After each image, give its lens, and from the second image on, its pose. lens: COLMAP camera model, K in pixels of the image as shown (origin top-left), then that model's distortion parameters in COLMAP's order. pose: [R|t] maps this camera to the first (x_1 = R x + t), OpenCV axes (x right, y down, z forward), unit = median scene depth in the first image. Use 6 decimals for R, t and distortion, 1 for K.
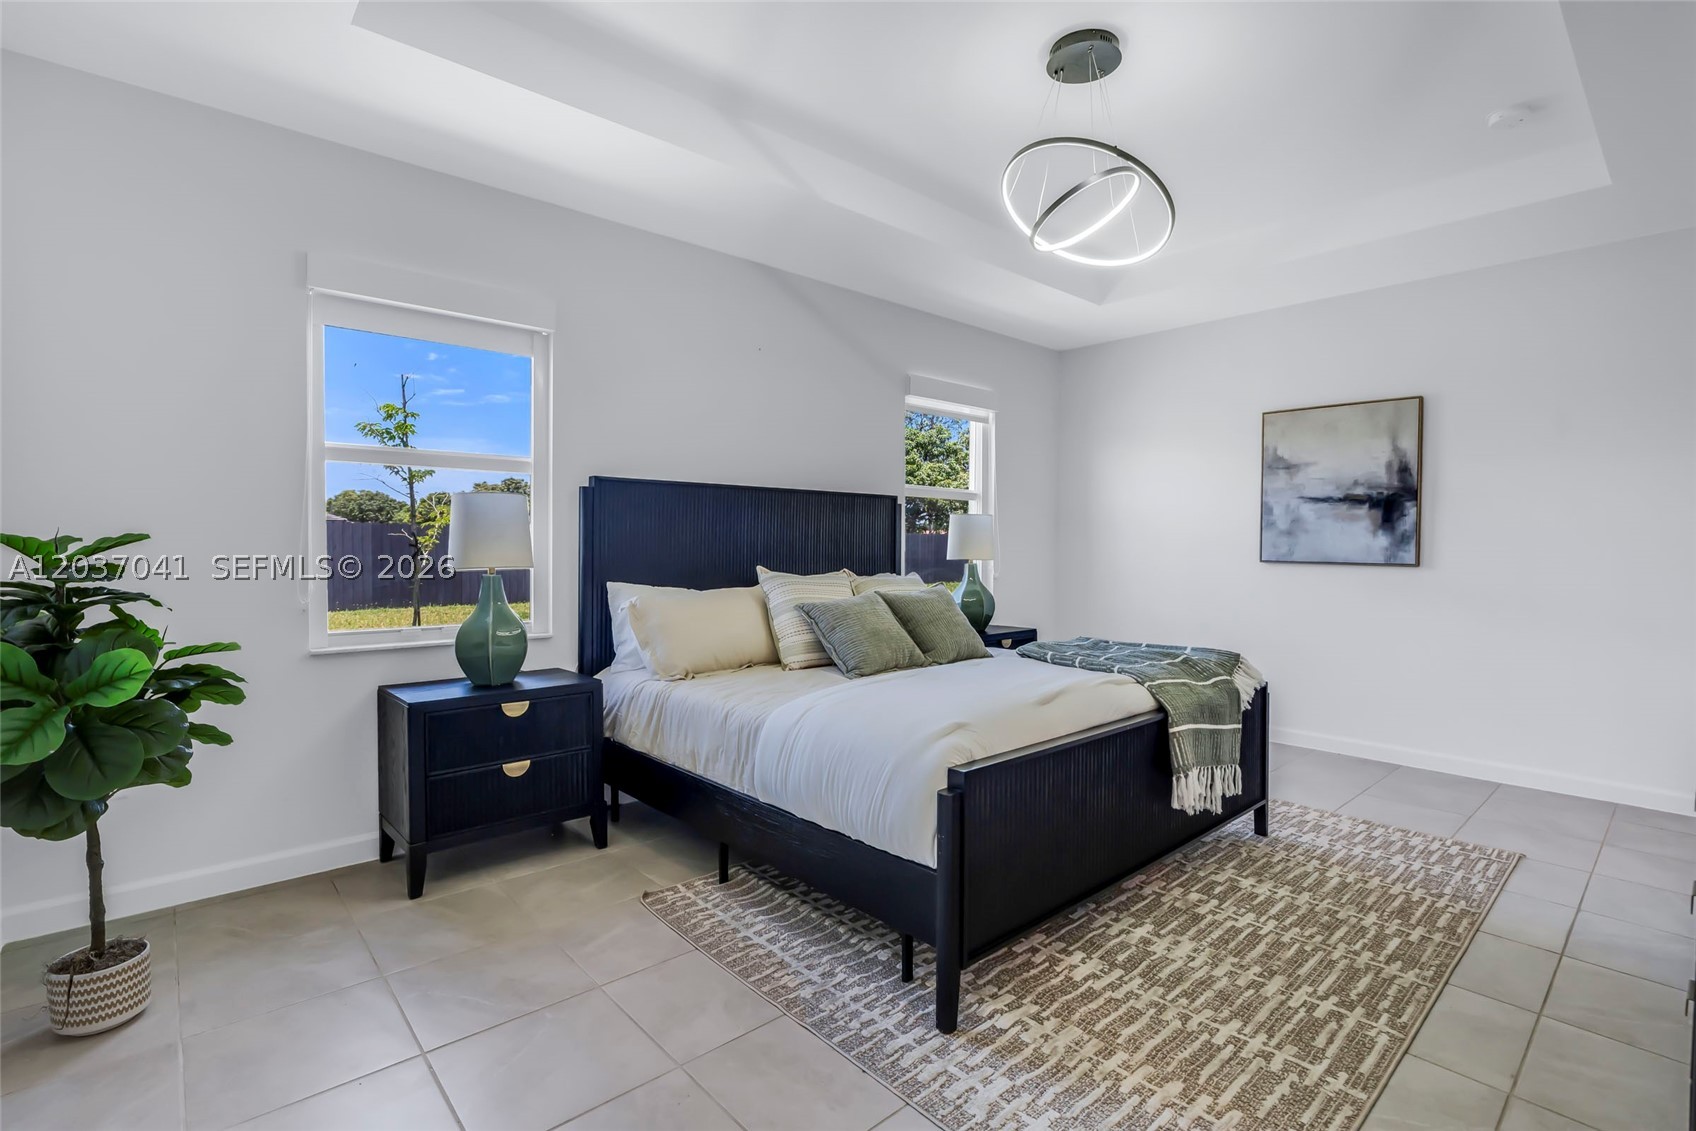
lens RADIAL K [[786.1, 0, 848.0], [0, 786.1, 565.5], [0, 0, 1]] dist [-0.019466, -0.000080]
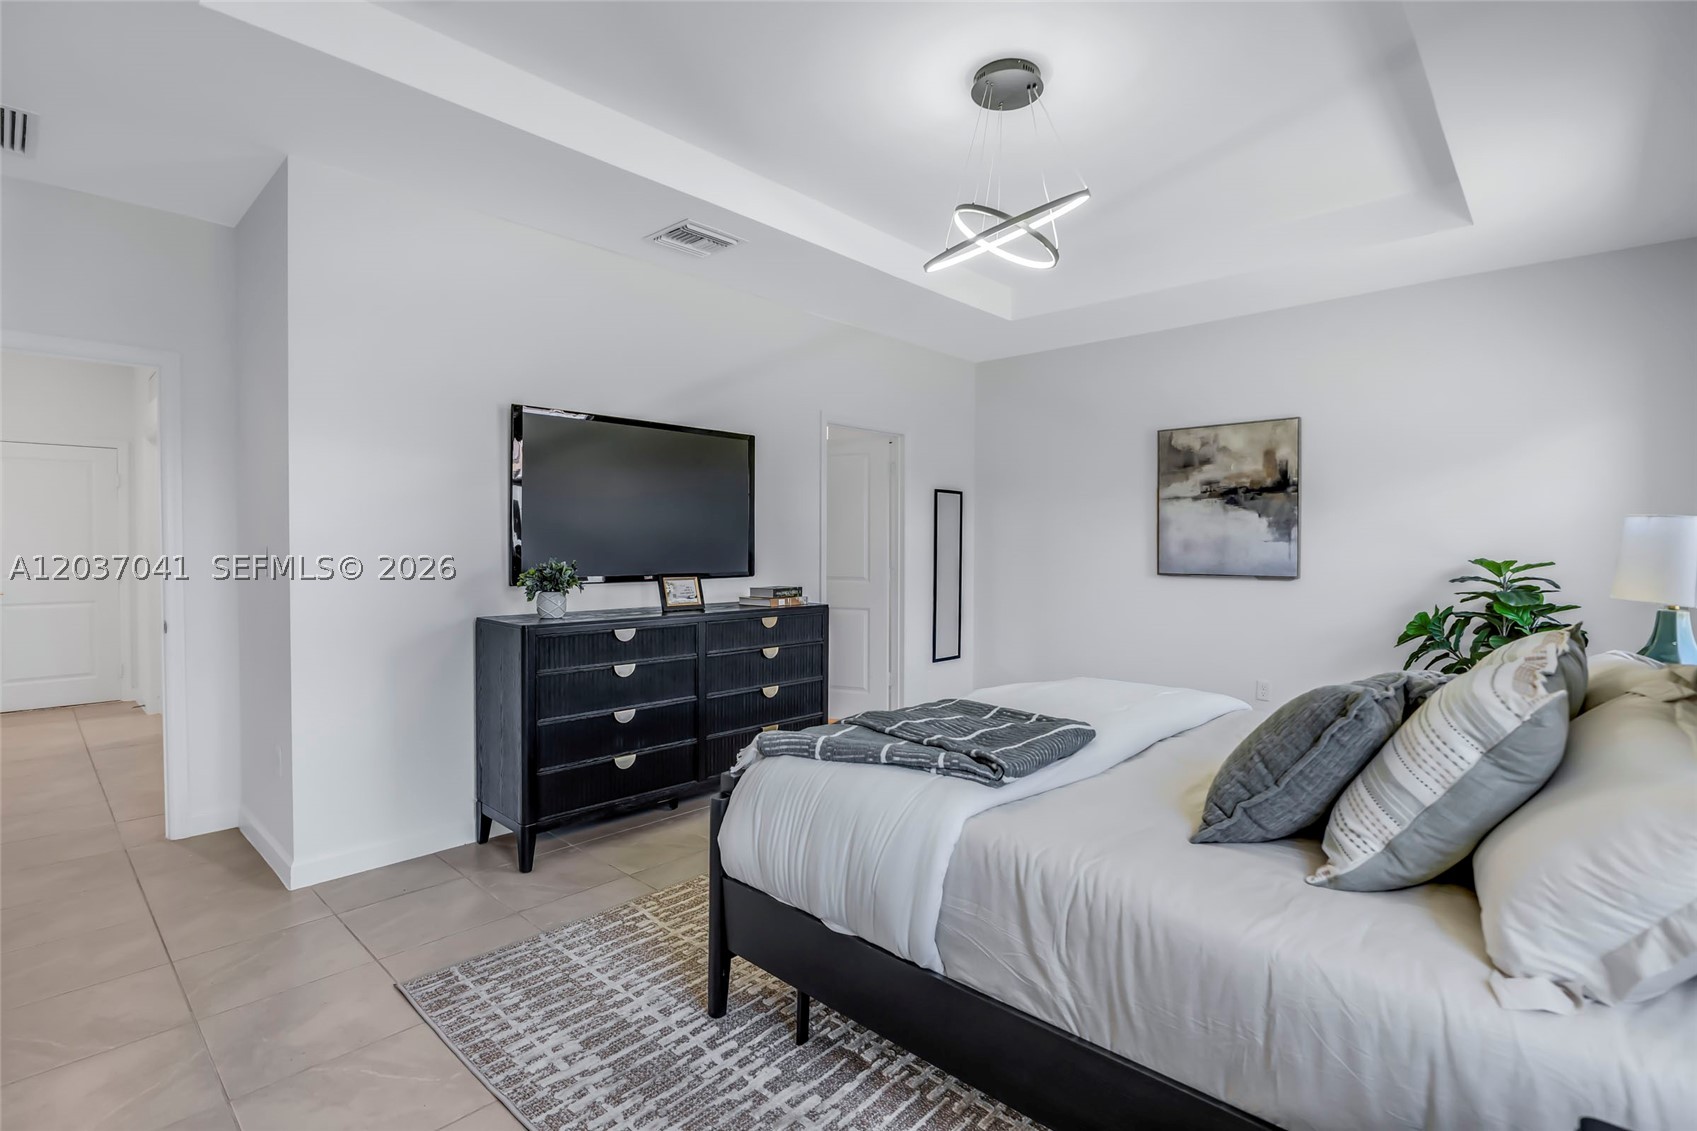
lens RADIAL K [[793.1, 0, 850.2], [0, 793.1, 552.7], [0, 0, 1]] dist [-0.024367, 0.000726]
pose [[-0.994047, -0.002739, -0.108918, 0.600420], [-0.005443, 0.999684, 0.024530, -0.070842], [0.108817, 0.024976, -0.993748, 2.029689]]
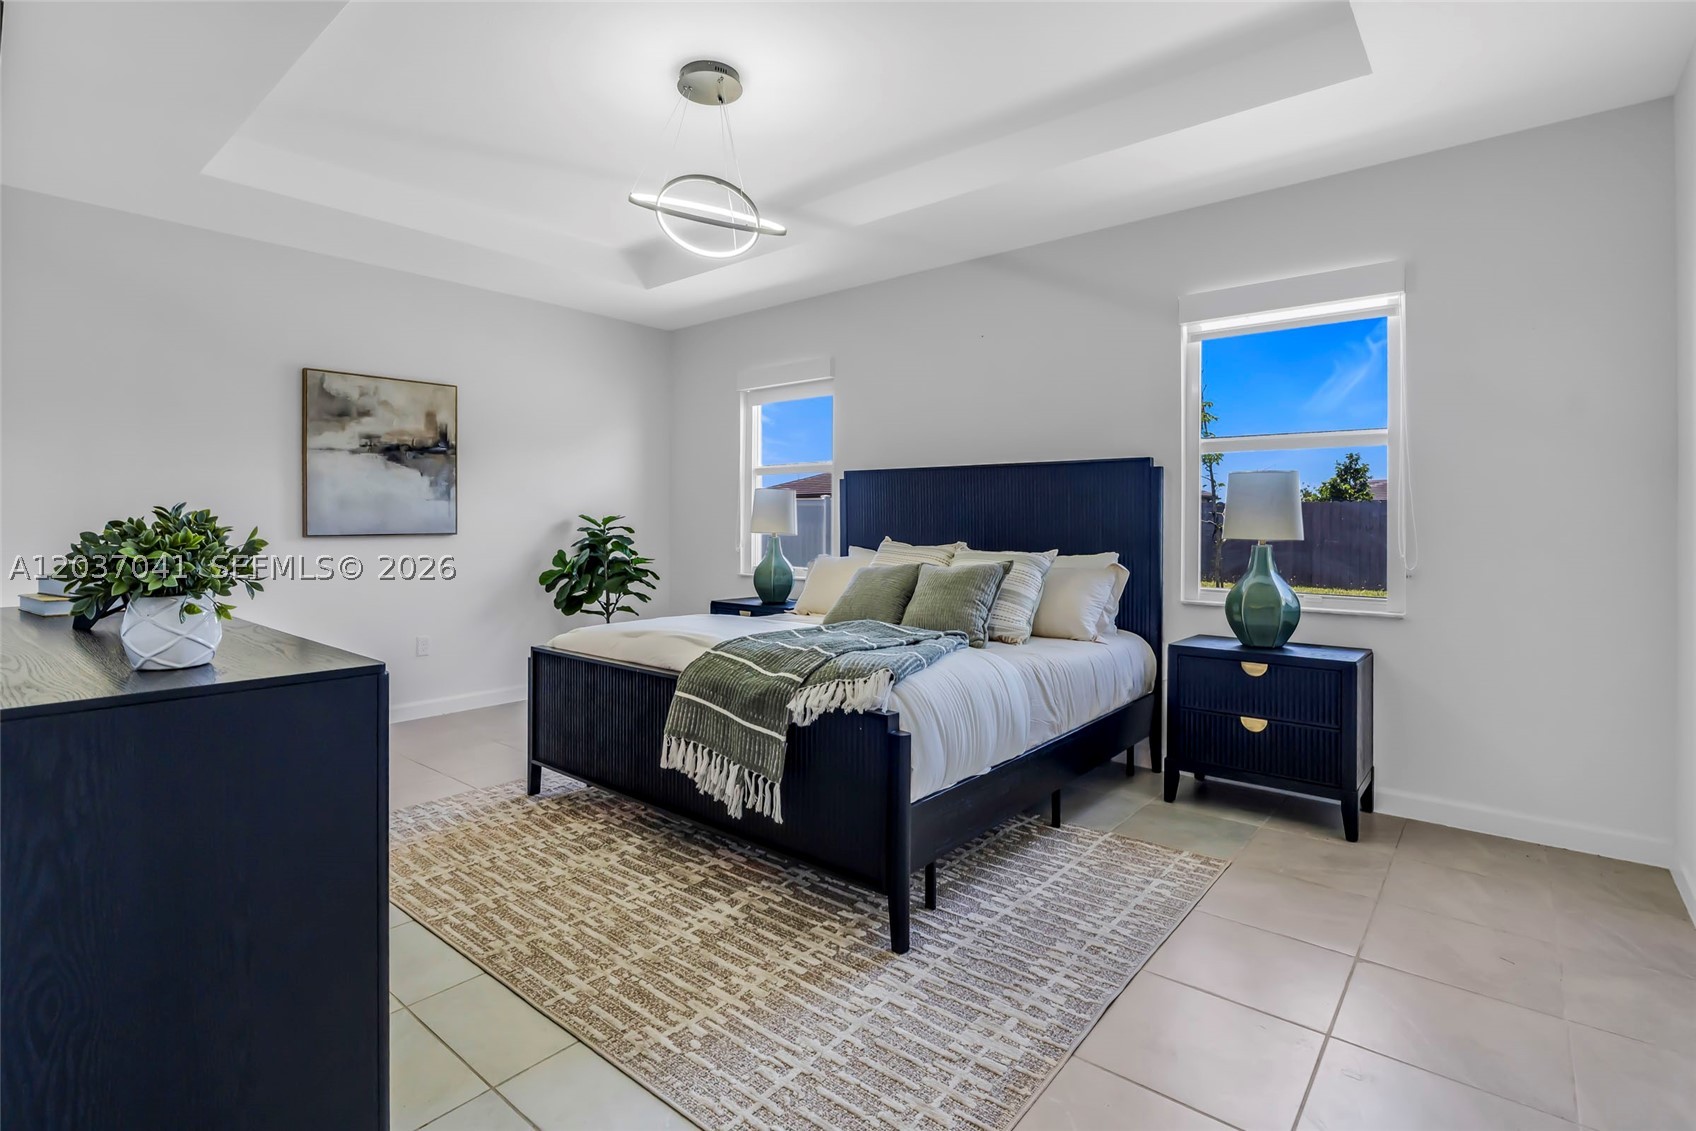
lens RADIAL K [[801.4, 0, 846.2], [0, 801.4, 518.2], [0, 0, 1]] dist [-0.027319, 0.000688]
pose [[0.152023, 0.002734, -0.988373, 1.463436], [-0.014386, 0.999896, 0.000553, -0.029510], [0.988272, 0.014134, 0.152046, 1.033569]]
